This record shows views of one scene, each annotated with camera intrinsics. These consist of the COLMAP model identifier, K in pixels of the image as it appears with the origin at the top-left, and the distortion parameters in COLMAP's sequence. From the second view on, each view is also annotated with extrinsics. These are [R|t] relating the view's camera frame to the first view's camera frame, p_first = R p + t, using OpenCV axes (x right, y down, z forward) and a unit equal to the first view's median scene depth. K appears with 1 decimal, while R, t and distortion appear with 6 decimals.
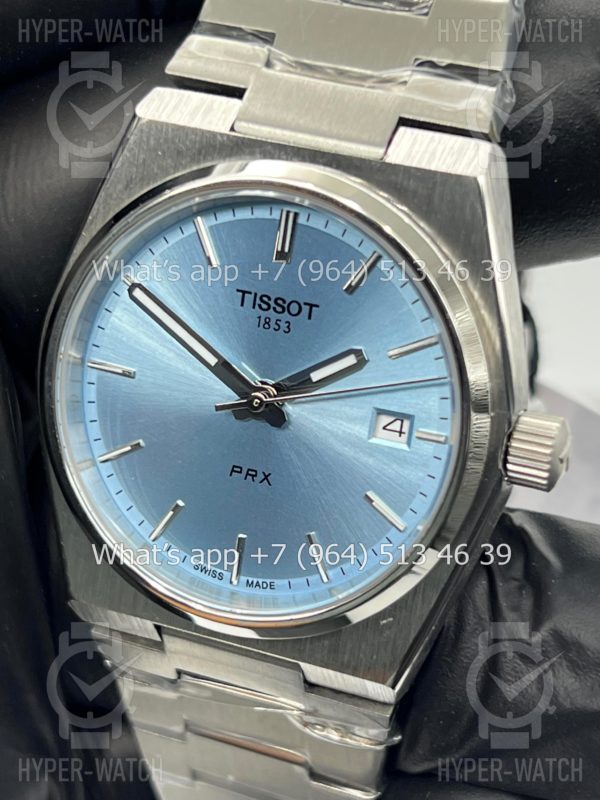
lens RADIAL K [[1923.1, 0, 298.9], [0, 1923.1, 396.1], [0, 0, 1]] dist [0.261025, 0.000000]
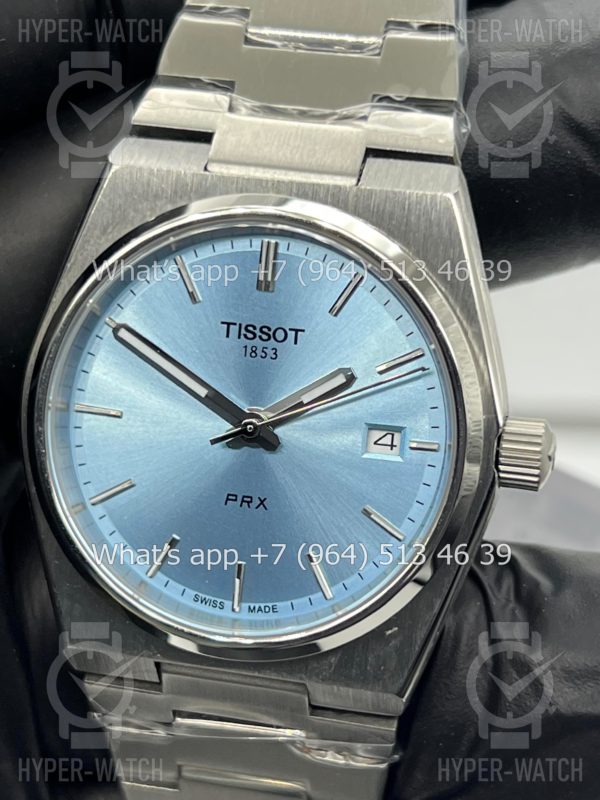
lens RADIAL K [[1923.1, 0, 303.4], [0, 1923.1, 405.5], [0, 0, 1]] dist [0.261025, 0.000000]
pose [[0.987506, -0.066267, 0.142970, -0.139682], [0.079484, 0.992873, -0.088803, 0.084582], [-0.136067, 0.099057, 0.985735, -0.019603]]
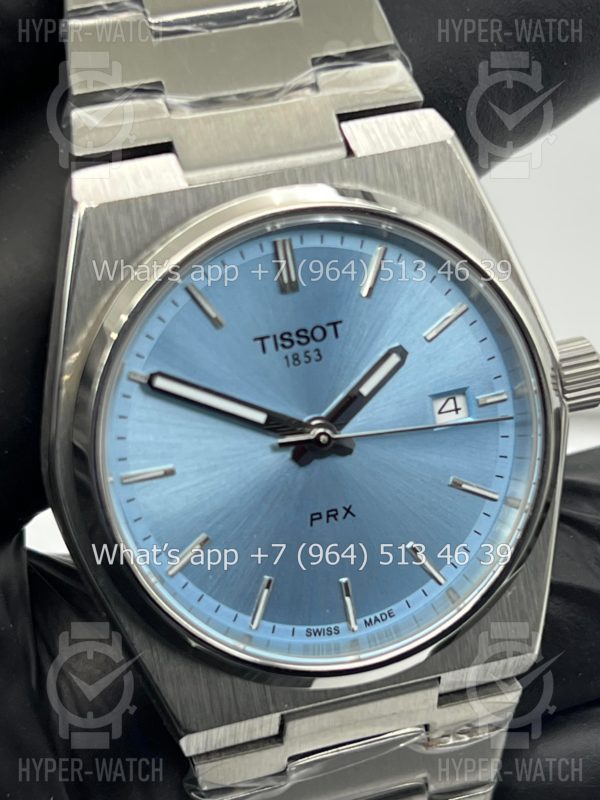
lens RADIAL K [[1923.1, 0, 299.3], [0, 1923.1, 392.1], [0, 0, 1]] dist [0.261025, 0.000000]
pose [[0.780949, -0.364003, 0.507563, -0.504064], [0.389472, 0.919090, 0.059881, -0.079358], [-0.488293, 0.150917, 0.859531, 0.182705]]
